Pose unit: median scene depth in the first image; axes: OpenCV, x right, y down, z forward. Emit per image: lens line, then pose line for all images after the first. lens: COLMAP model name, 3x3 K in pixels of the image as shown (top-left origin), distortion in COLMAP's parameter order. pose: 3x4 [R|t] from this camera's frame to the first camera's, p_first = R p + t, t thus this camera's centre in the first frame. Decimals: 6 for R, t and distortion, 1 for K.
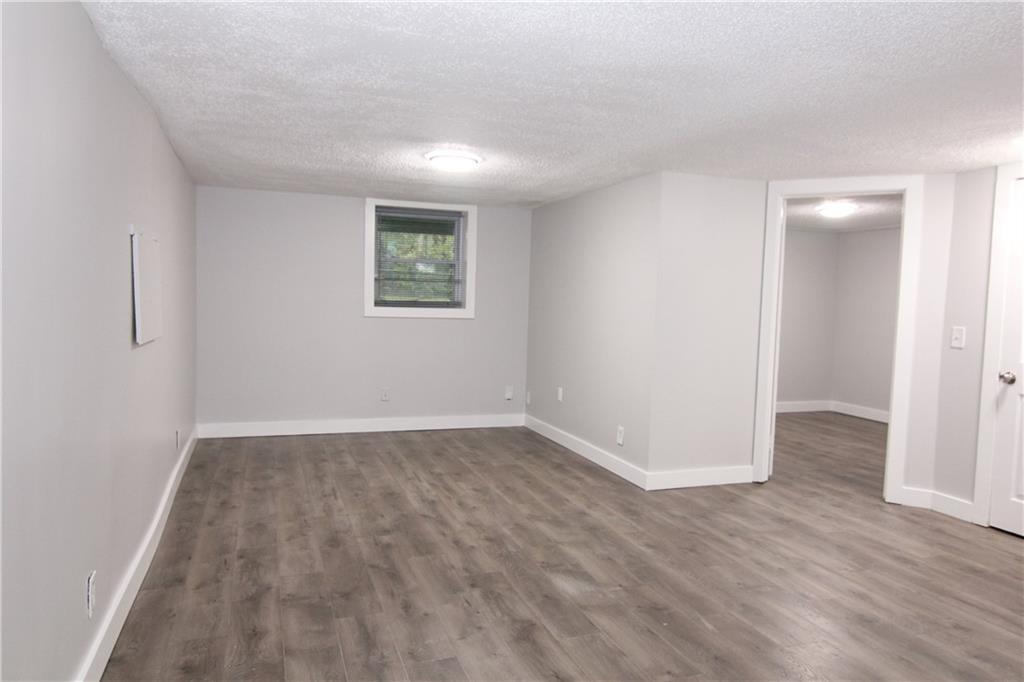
lens RADIAL K [[689.8, 0, 512.6], [0, 689.8, 344.0], [0, 0, 1]] dist [-0.002748, -0.005288]
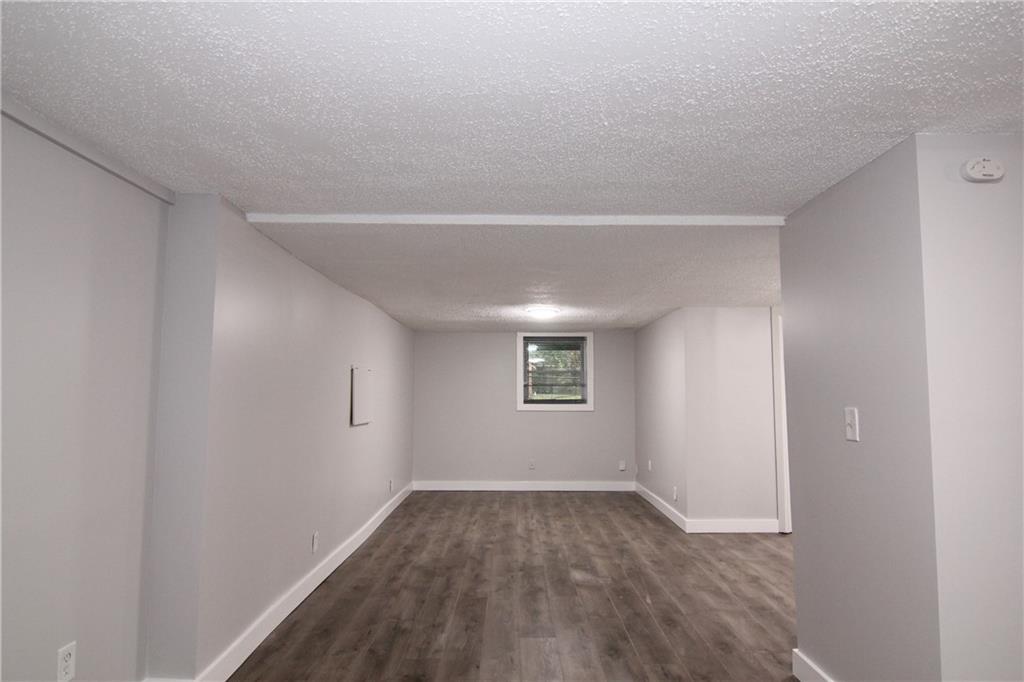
lens RADIAL K [[576.0, 0, 511.6], [0, 576.0, 340.2], [0, 0, 1]] dist [-0.004649, -0.012673]
pose [[0.940975, -0.057838, -0.333499, 0.327768], [0.001945, 0.986200, -0.165547, 0.026063], [0.338471, 0.155127, 0.928102, -0.300548]]
